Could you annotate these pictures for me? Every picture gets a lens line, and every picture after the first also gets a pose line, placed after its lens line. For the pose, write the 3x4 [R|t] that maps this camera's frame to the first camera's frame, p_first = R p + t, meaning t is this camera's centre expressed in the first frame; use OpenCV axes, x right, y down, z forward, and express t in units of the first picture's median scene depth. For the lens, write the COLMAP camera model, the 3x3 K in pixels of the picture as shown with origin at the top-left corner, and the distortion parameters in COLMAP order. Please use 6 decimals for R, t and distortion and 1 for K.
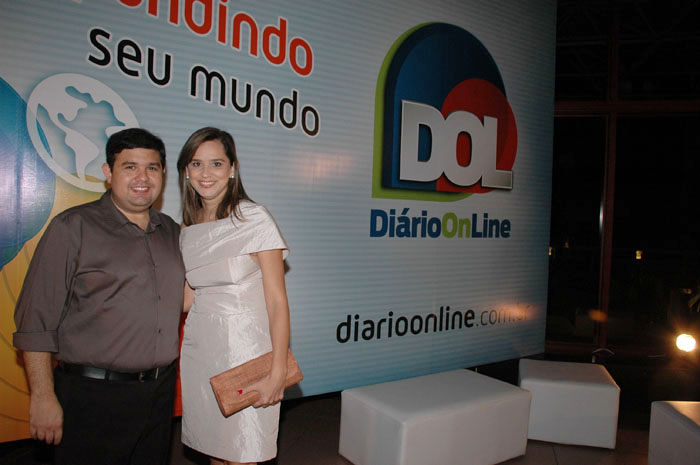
lens RADIAL K [[549.0, 0, 346.9], [0, 549.0, 243.2], [0, 0, 1]] dist [-0.157812, 0.117844]
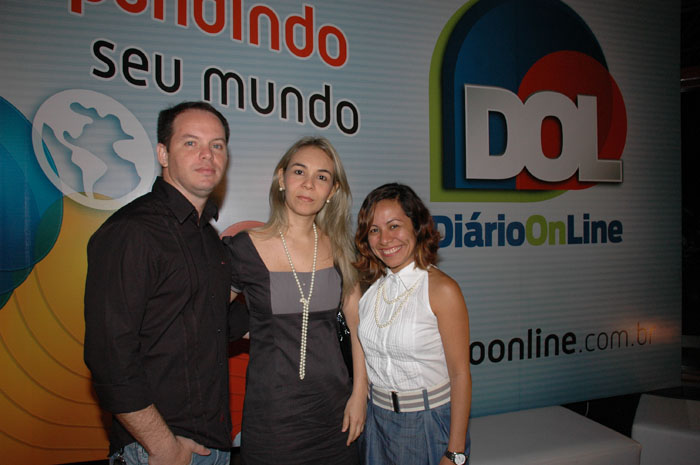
lens RADIAL K [[549.0, 0, 346.5], [0, 549.0, 237.3], [0, 0, 1]] dist [-0.157812, 0.117844]
pose [[0.959452, -0.034941, -0.279696, 0.153475], [0.026762, 0.999097, -0.033009, -0.003331], [0.280597, 0.024185, 0.959521, 0.150412]]
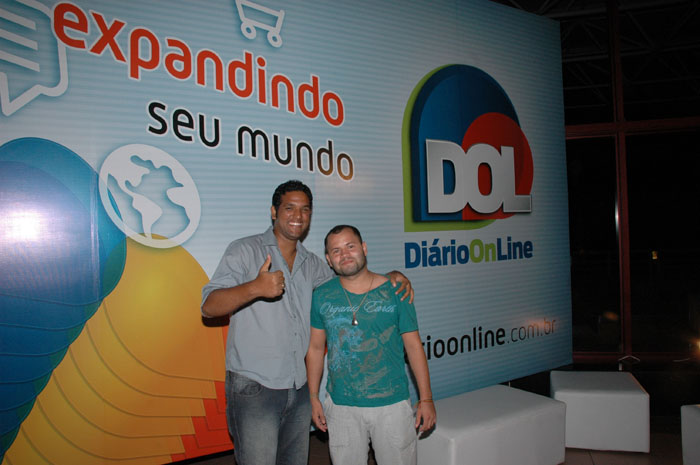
lens RADIAL K [[549.0, 0, 346.1], [0, 549.0, 240.8], [0, 0, 1]] dist [-0.157812, 0.117844]
pose [[0.997558, -0.065903, -0.023130, -0.045272], [0.065047, 0.997232, -0.036014, -0.033909], [0.025439, 0.034421, 0.999084, -0.081228]]
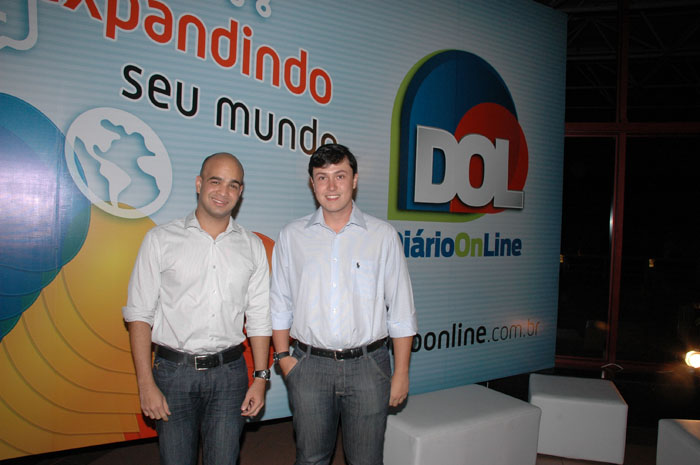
lens RADIAL K [[549.0, 0, 347.1], [0, 549.0, 238.5], [0, 0, 1]] dist [-0.157812, 0.117844]
pose [[0.999758, 0.004194, -0.021593, -0.008795], [-0.004545, 0.999858, -0.016205, -0.029930], [0.021522, 0.016299, 0.999636, -0.041364]]
